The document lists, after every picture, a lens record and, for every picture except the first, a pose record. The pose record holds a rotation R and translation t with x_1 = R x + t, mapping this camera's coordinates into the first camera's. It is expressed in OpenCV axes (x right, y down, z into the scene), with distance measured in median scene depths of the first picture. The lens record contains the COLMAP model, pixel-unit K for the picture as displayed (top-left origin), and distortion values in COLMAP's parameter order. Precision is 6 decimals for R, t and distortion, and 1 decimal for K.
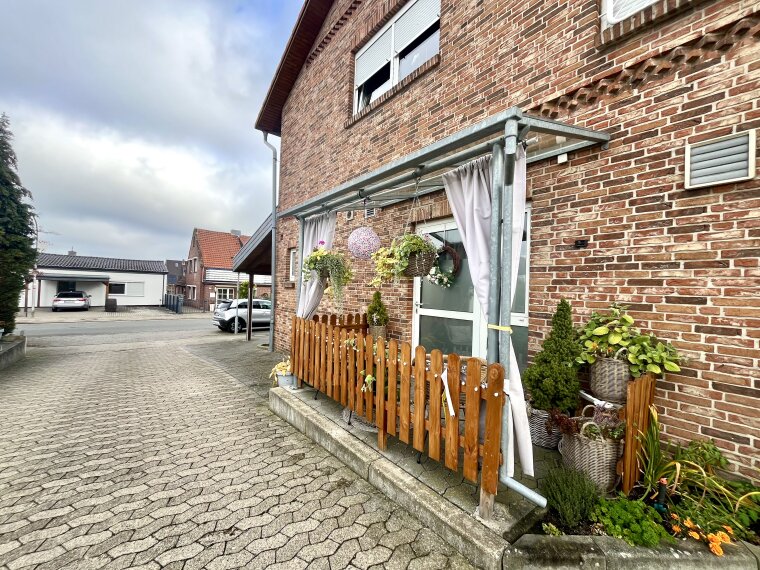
lens RADIAL K [[302.9, 0, 380.0], [0, 302.9, 285.0], [0, 0, 1]] dist [-0.001638, -0.000230]
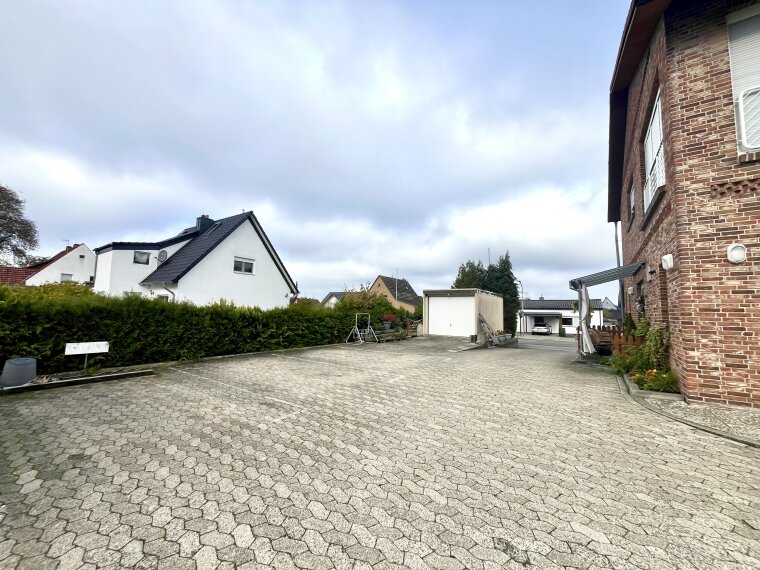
lens RADIAL K [[302.9, 0, 380.0], [0, 302.9, 285.0], [0, 0, 1]] dist [-0.001638, -0.000230]
pose [[0.264437, -0.099918, -0.959213, 0.304168], [-0.022111, 0.993729, -0.109608, 0.017656], [0.964149, 0.050193, 0.260570, -0.239990]]
